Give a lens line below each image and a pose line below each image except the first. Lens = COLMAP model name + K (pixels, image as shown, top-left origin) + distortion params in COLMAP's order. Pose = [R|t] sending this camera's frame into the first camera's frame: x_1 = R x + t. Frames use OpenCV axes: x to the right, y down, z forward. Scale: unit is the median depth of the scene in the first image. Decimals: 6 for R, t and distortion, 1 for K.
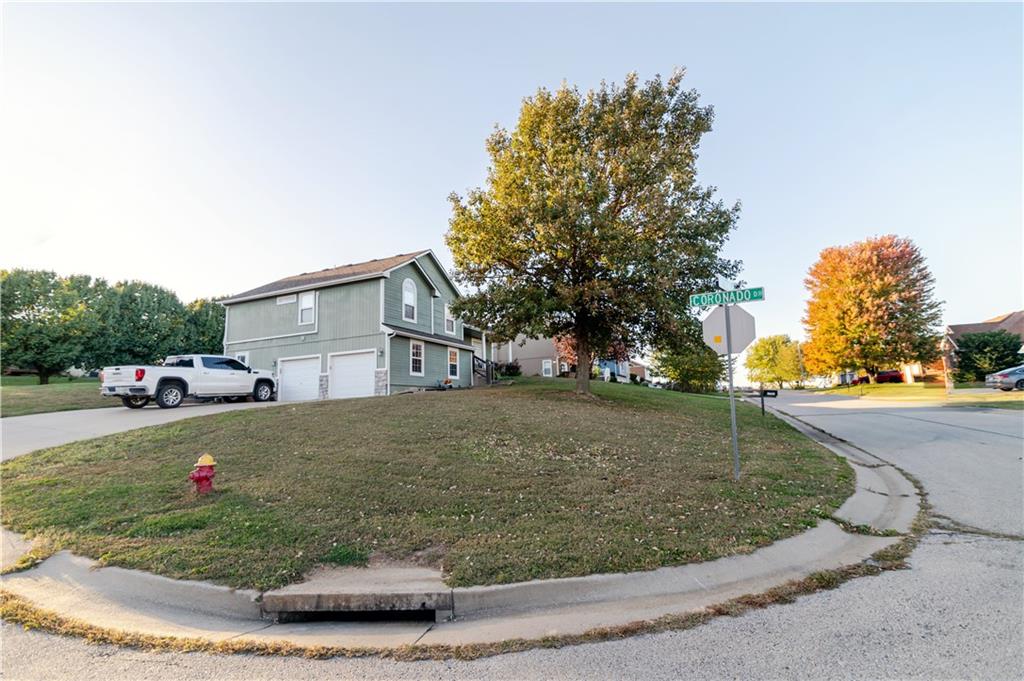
lens RADIAL K [[458.8, 0, 514.2], [0, 458.8, 343.7], [0, 0, 1]] dist [0.017132, -0.000537]
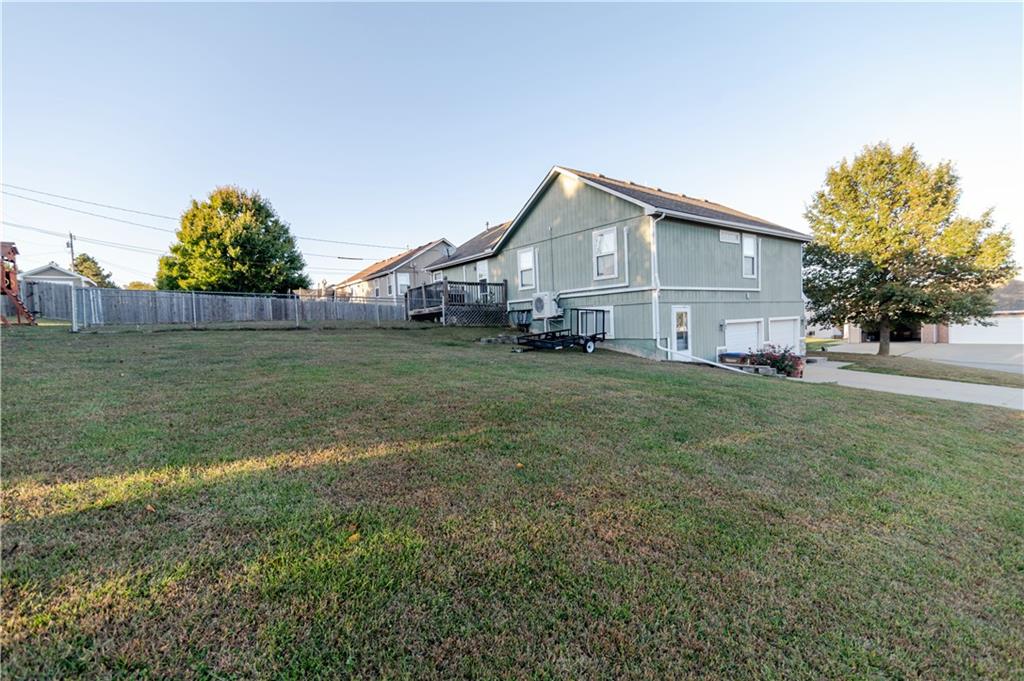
lens RADIAL K [[458.8, 0, 514.2], [0, 458.8, 343.7], [0, 0, 1]] dist [0.017132, -0.000537]
pose [[0.479989, -0.026065, 0.876887, -1.305692], [-0.097390, 0.991797, 0.082790, 0.041396], [-0.871852, -0.125138, 0.473514, 0.955635]]
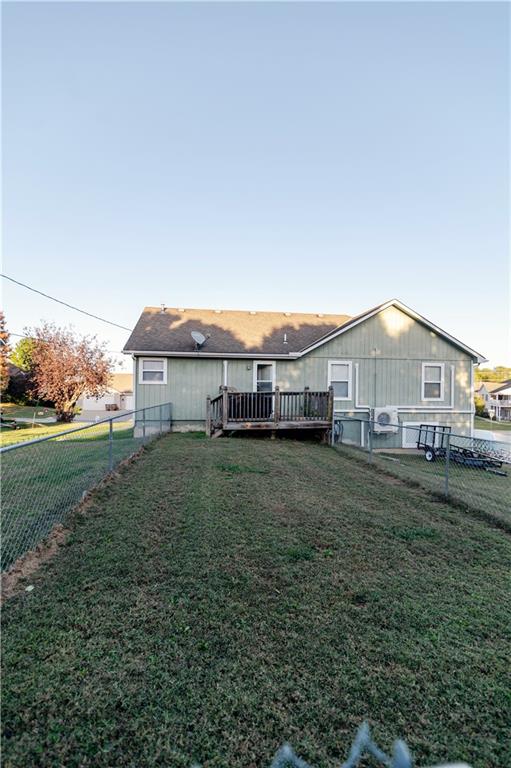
lens RADIAL K [[344.1, 0, 256.7], [0, 344.1, 384.5], [0, 0, 1]] dist [0.017132, -0.000537]
pose [[-0.526885, 0.026626, 0.849519, -1.027619], [-0.113795, 0.988300, -0.101553, 0.063130], [-0.842284, -0.150177, -0.517691, 1.792976]]
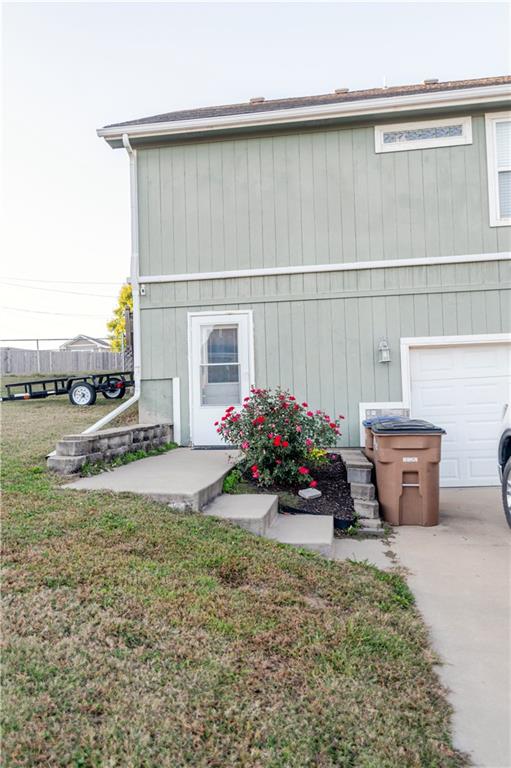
lens RADIAL K [[591.0, 0, 255.5], [0, 591.0, 384.0], [0, 0, 1]] dist [-0.000001, 0.000614]
pose [[0.965803, 0.015939, 0.258785, -0.704874], [-0.038953, 0.995700, 0.084049, 0.033289], [-0.256333, -0.091255, 0.962271, 0.672571]]
